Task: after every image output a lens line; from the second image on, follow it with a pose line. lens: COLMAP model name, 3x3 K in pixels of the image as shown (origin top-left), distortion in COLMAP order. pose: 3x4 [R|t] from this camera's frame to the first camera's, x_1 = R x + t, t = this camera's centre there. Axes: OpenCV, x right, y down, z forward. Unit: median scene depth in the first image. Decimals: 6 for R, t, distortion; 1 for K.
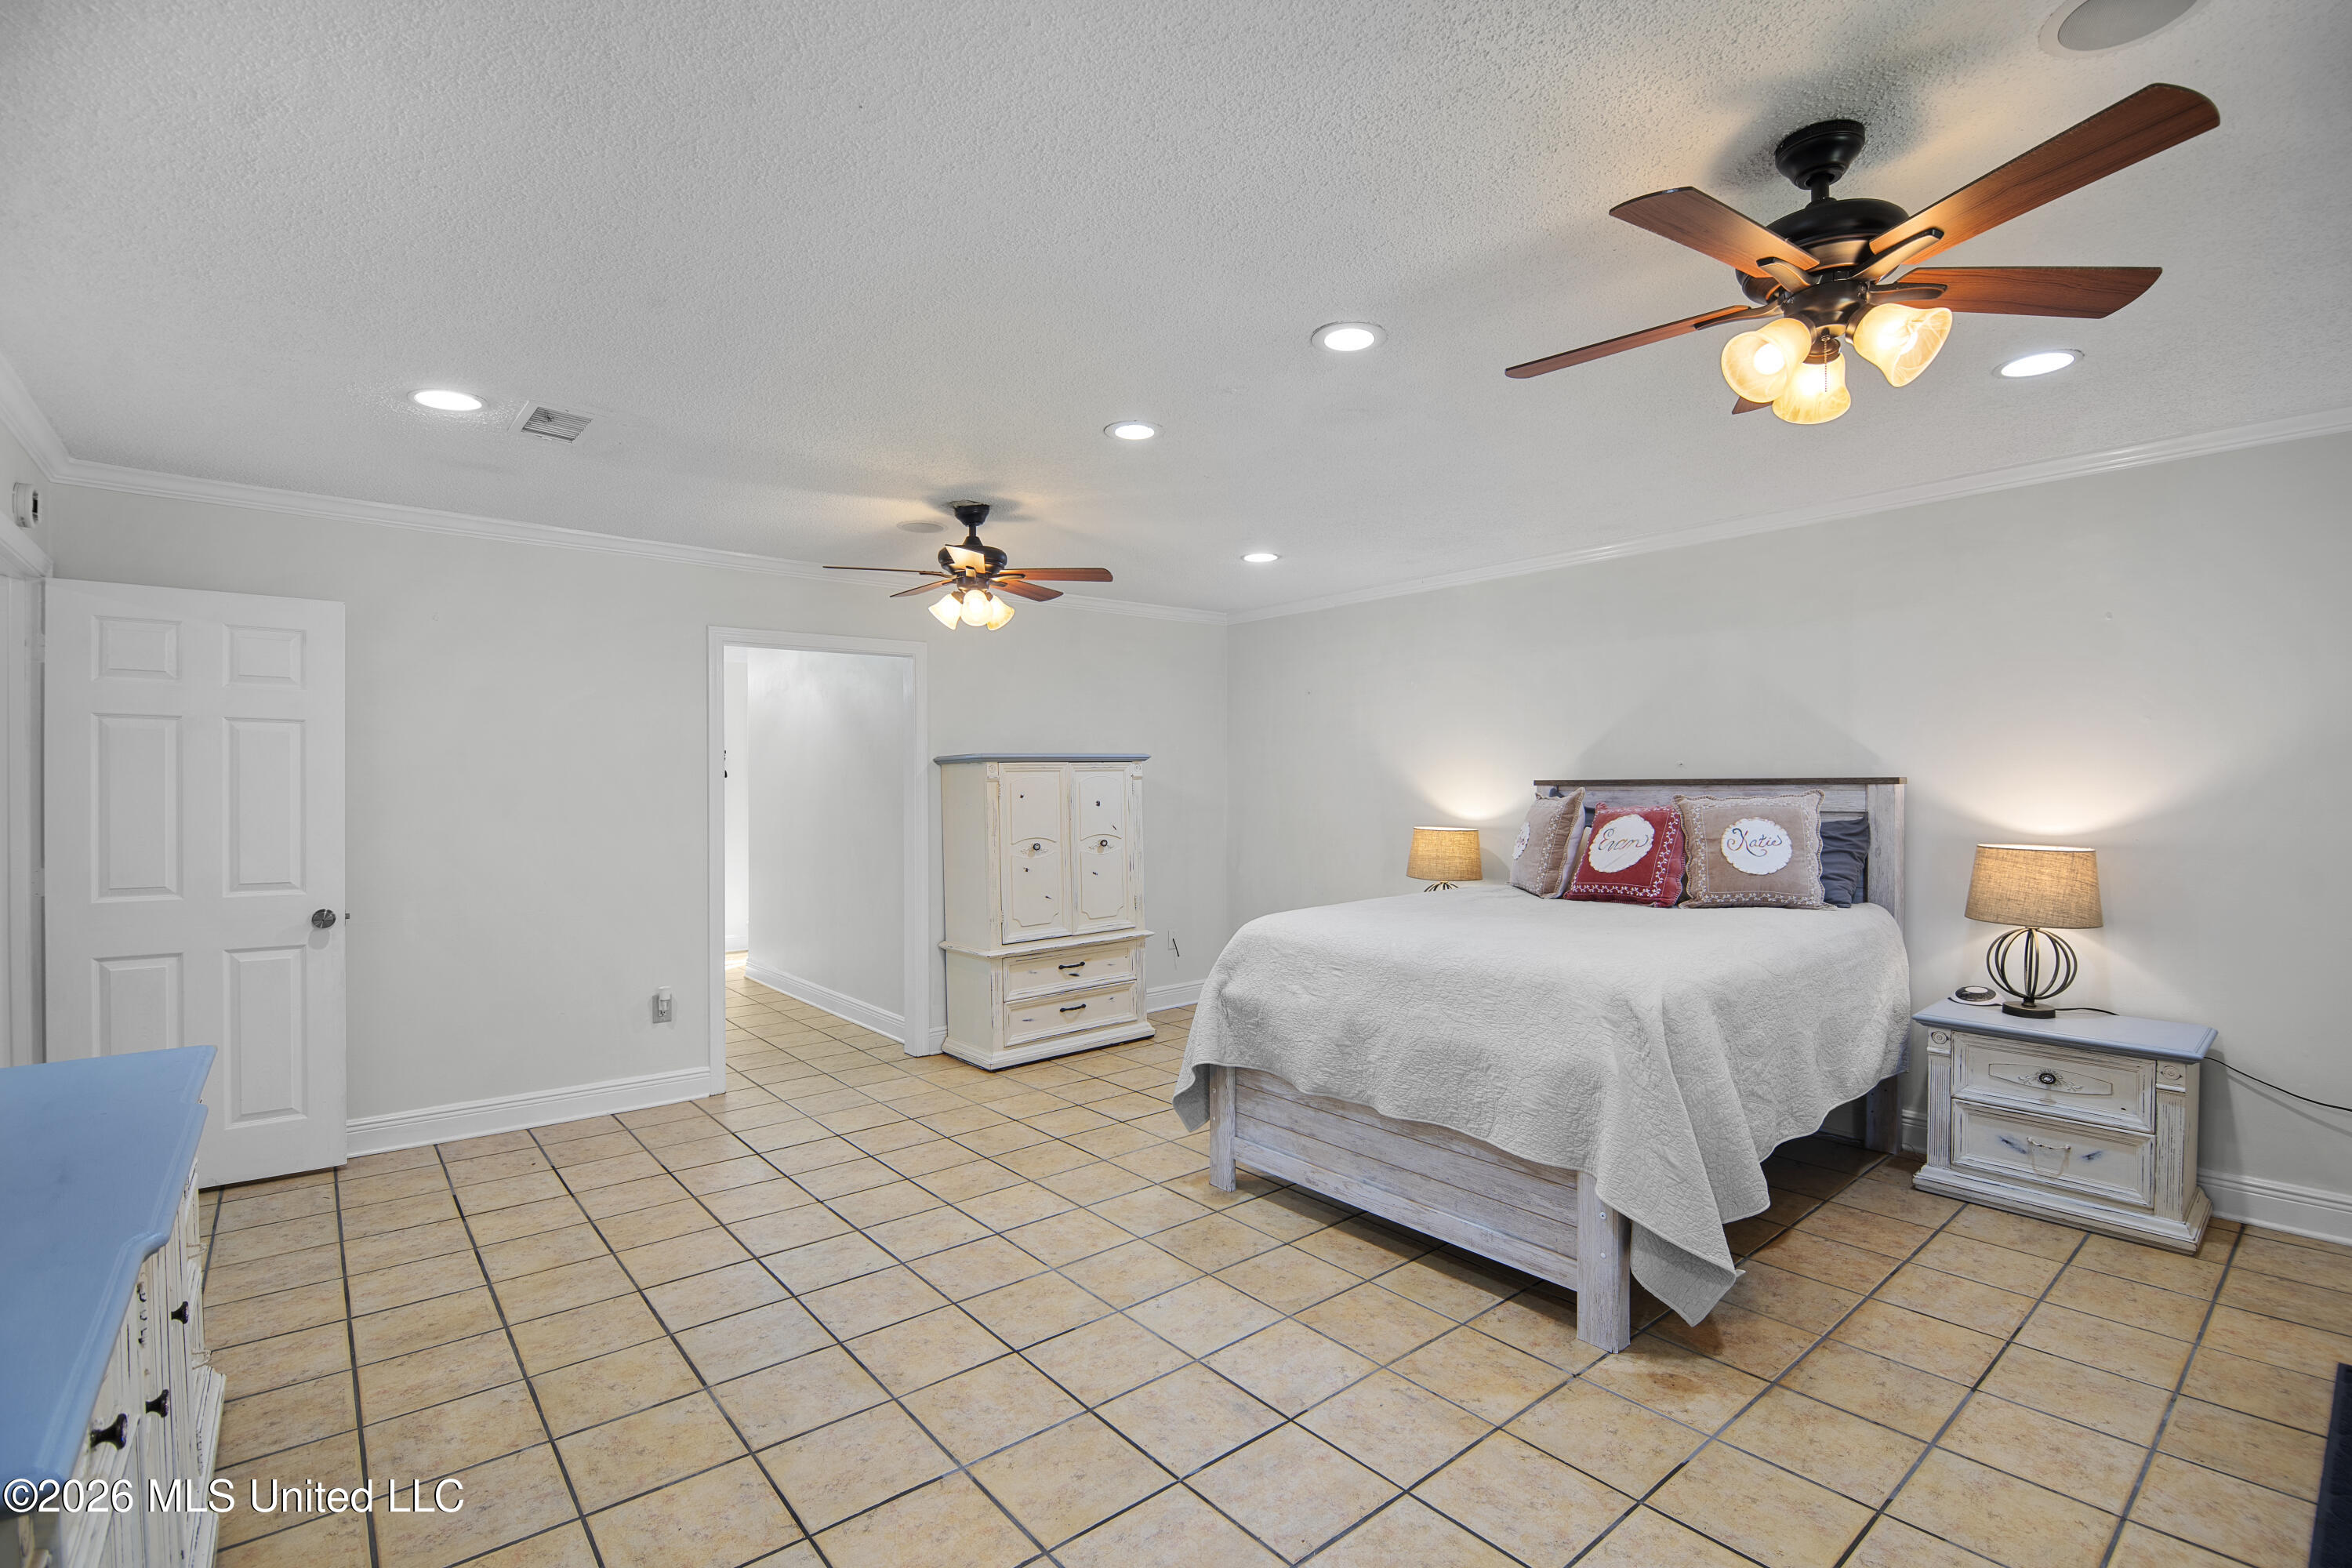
lens RADIAL K [[1077.8, 0, 1182.2], [0, 1077.8, 792.6], [0, 0, 1]] dist [-0.000662, -0.010763]
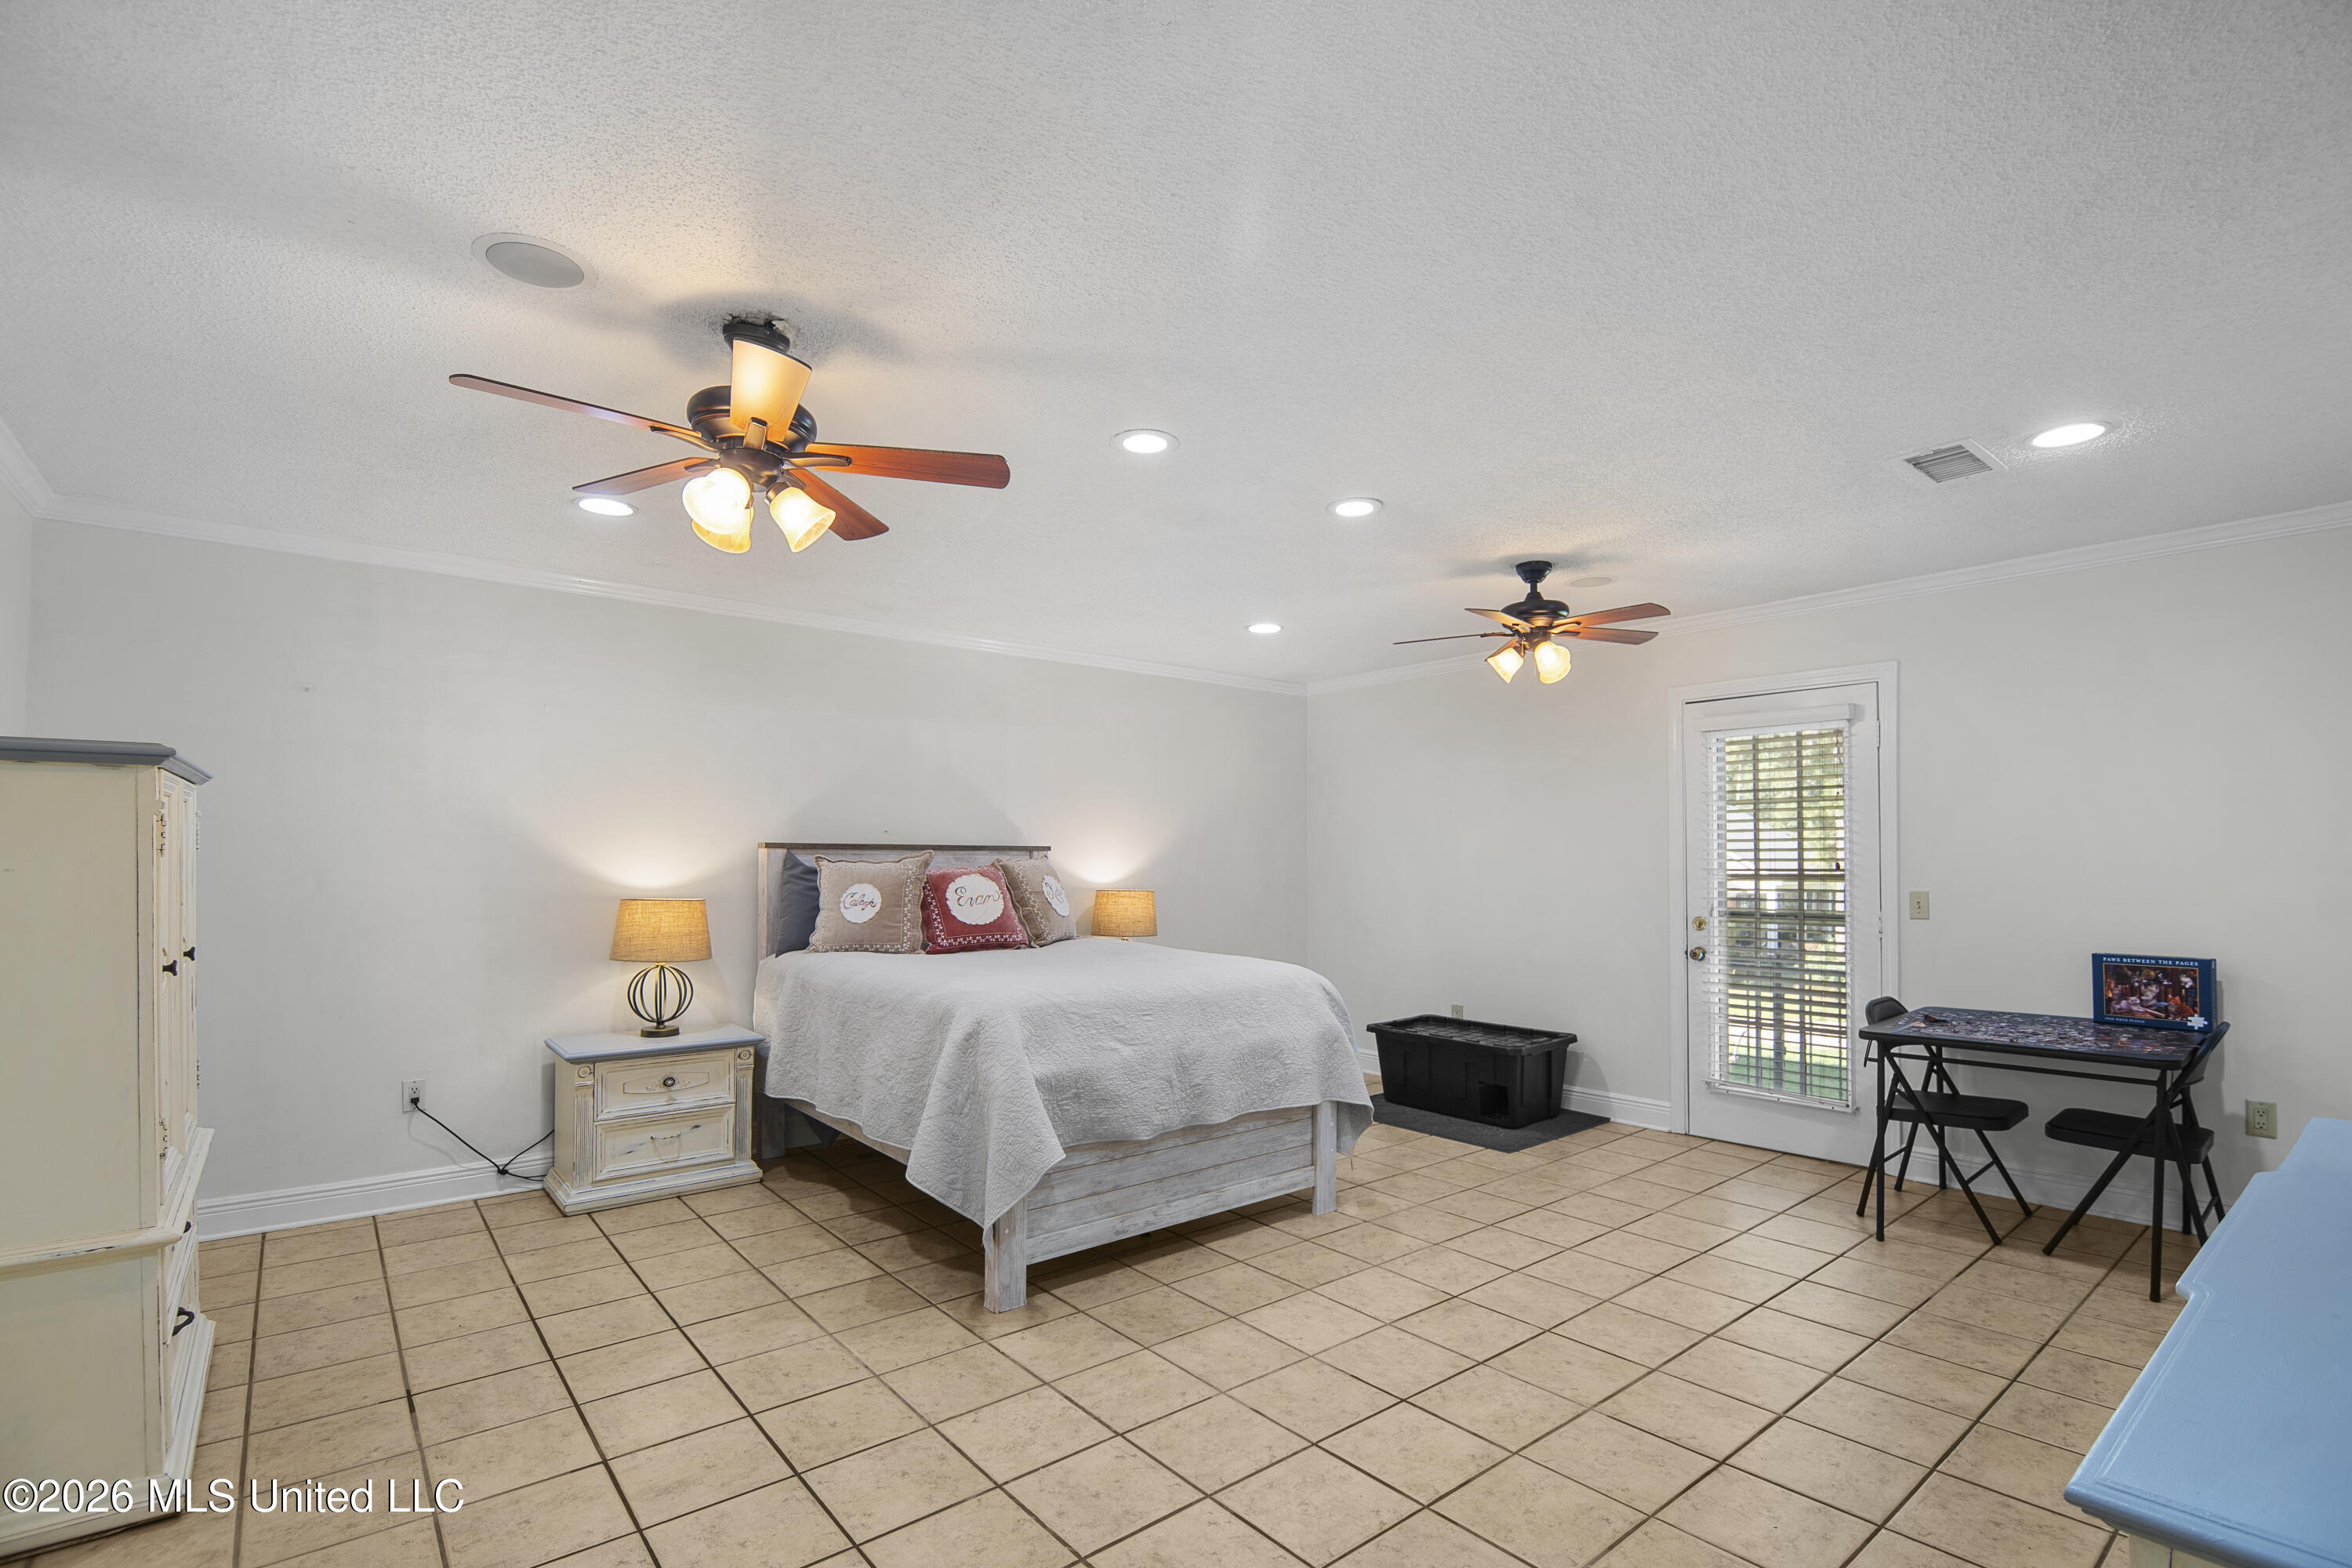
lens RADIAL K [[1077.8, 0, 1182.2], [0, 1077.8, 792.6], [0, 0, 1]] dist [-0.000662, -0.010763]
pose [[0.024264, 0.045066, 0.998689, -0.909816], [0.001452, 0.998981, -0.045115, -0.018566], [-0.999705, 0.002545, 0.024174, 0.878077]]
